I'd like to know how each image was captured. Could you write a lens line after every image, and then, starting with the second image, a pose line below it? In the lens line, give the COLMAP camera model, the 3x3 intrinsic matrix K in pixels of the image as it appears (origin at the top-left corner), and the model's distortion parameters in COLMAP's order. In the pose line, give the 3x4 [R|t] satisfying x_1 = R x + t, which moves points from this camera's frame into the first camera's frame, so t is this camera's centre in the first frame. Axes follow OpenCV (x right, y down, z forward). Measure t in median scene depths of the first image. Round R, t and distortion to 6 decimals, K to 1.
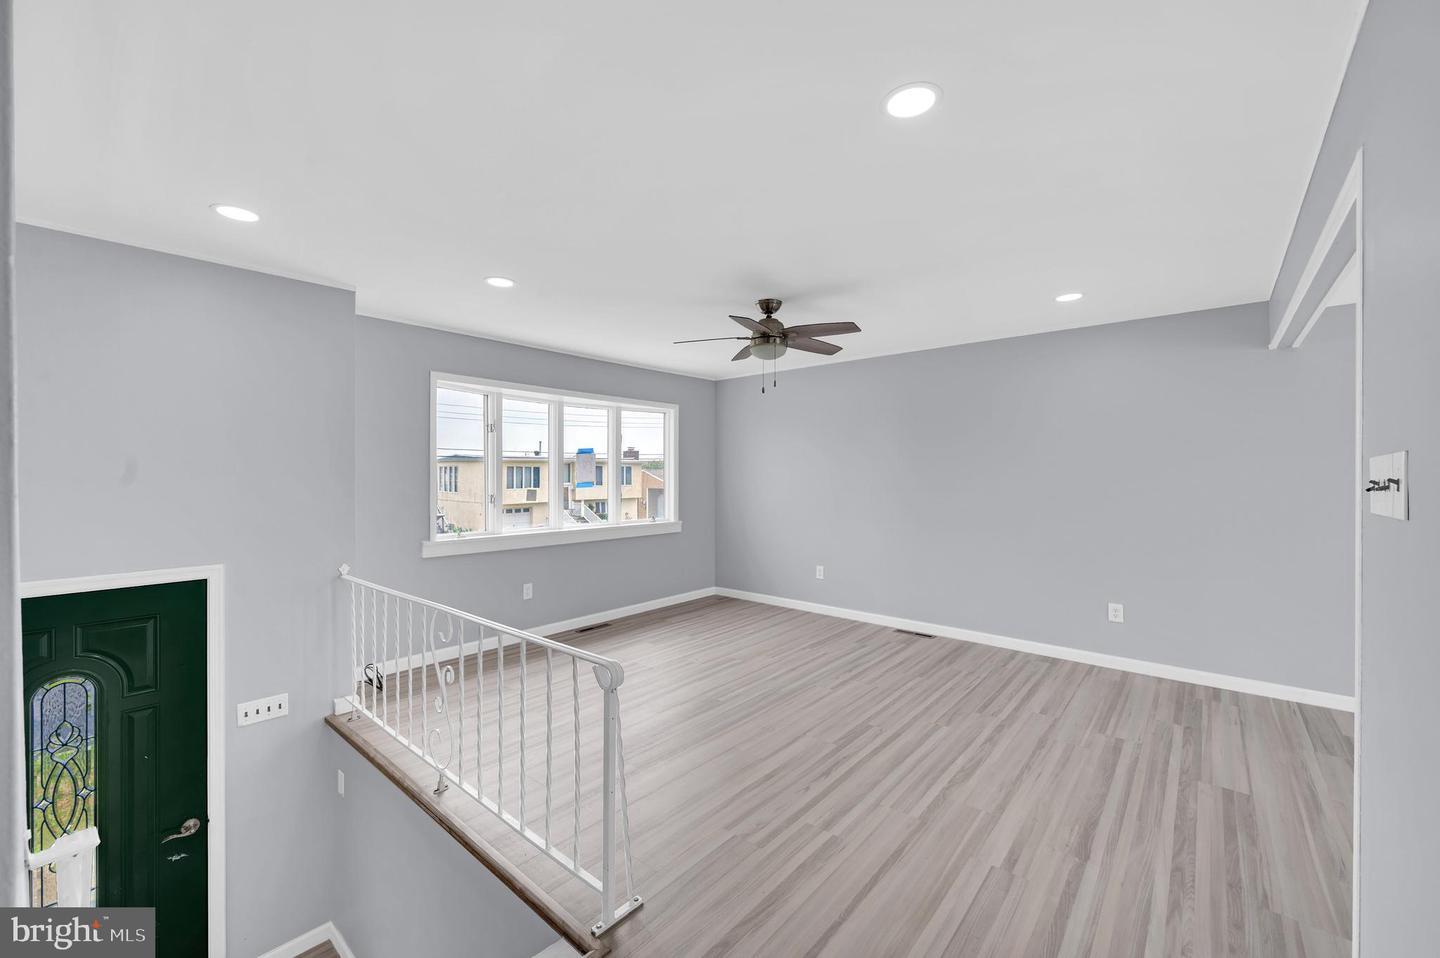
lens RADIAL K [[592.9, 0, 729.1], [0, 592.9, 474.1], [0, 0, 1]] dist [-0.001208, -0.000767]
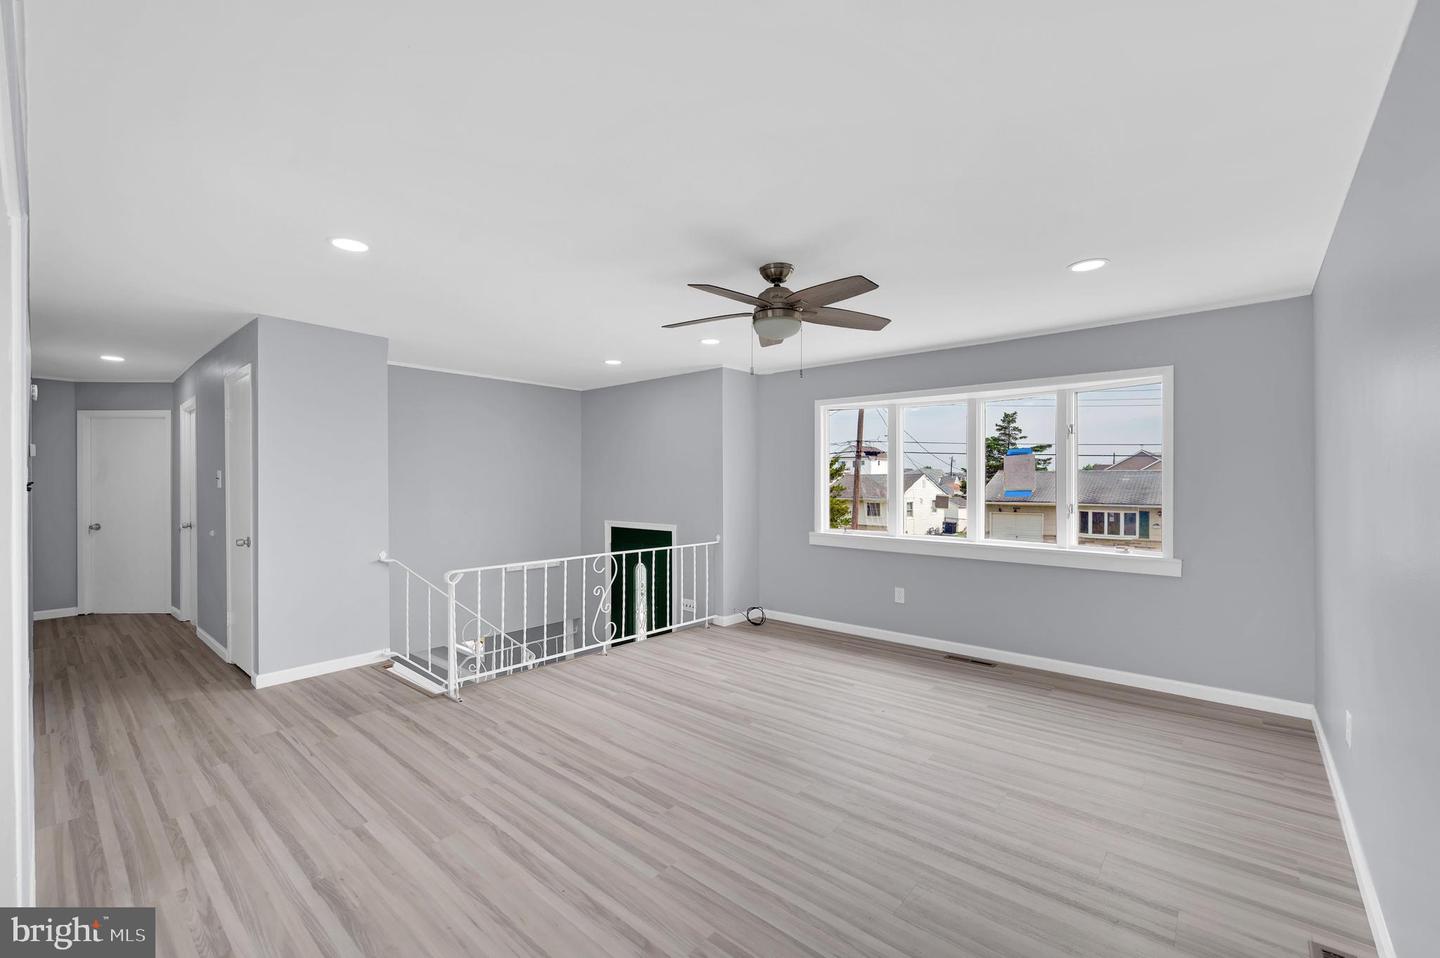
lens RADIAL K [[590.6, 0, 744.8], [0, 590.6, 480.5], [0, 0, 1]] dist [-0.001244, -0.000929]
pose [[-0.003586, 0.000355, -0.999994, 1.378888], [-0.000404, 1.000000, 0.000356, 0.000800], [0.999993, 0.000405, -0.003586, 1.509957]]
